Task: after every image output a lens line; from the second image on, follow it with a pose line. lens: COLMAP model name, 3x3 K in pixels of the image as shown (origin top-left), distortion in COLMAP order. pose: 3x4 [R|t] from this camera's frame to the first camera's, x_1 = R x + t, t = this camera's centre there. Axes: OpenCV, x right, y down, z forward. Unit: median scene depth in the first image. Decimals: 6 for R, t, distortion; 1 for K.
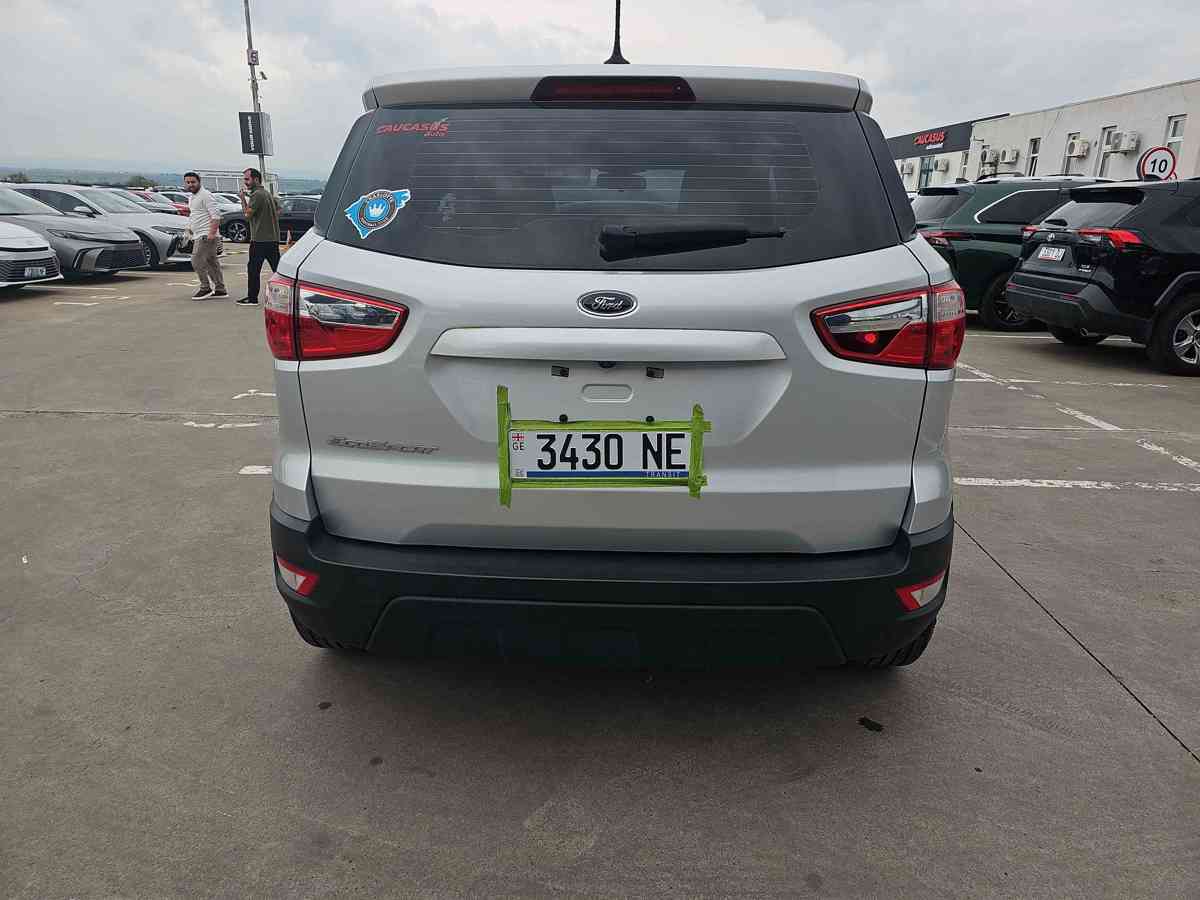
lens RADIAL K [[792.7, 0, 605.0], [0, 792.7, 443.9], [0, 0, 1]] dist [0.088926, -0.092032]
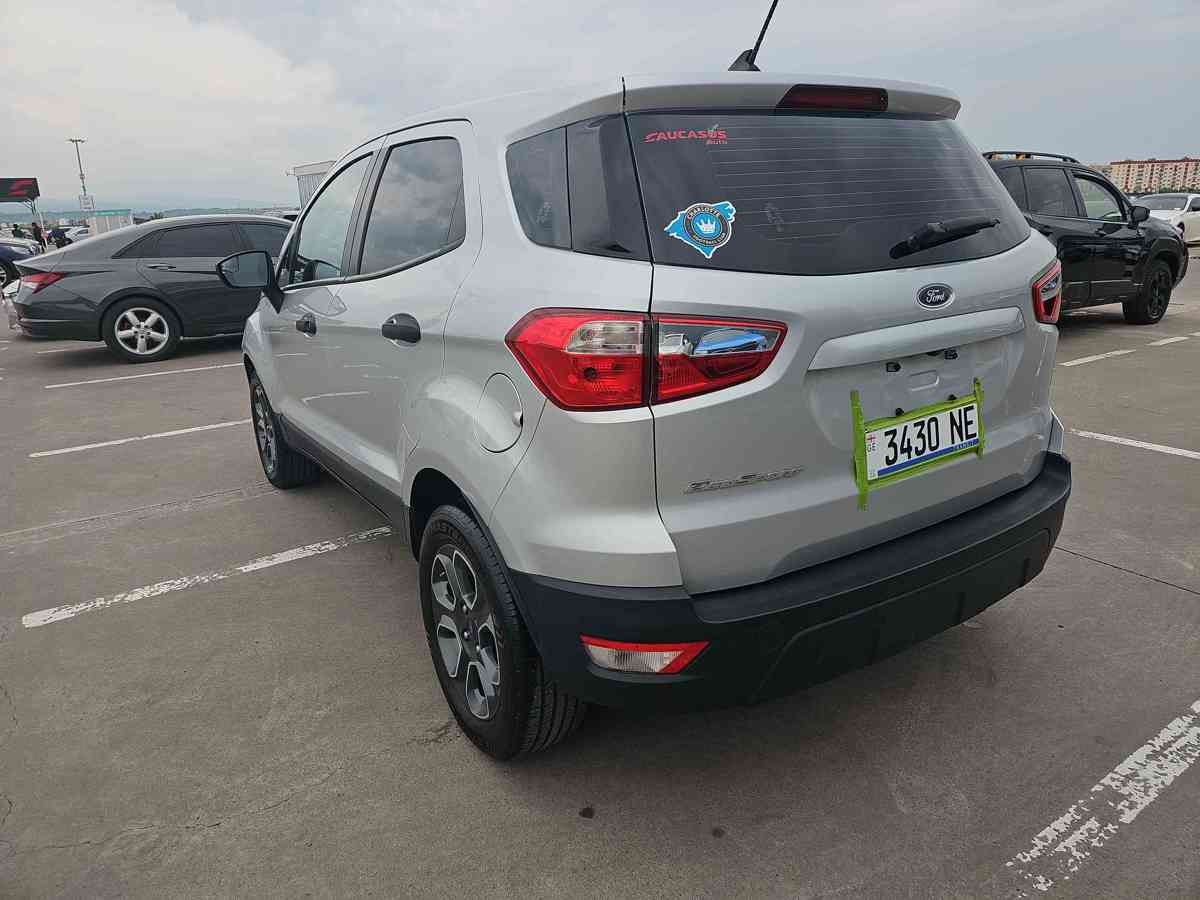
lens RADIAL K [[792.7, 0, 605.0], [0, 792.7, 443.9], [0, 0, 1]] dist [0.088926, -0.092032]
pose [[0.819764, -0.201152, 0.536213, -0.930486], [0.207092, 0.977047, 0.049922, -0.122291], [-0.533947, 0.070122, 0.842605, 0.325779]]
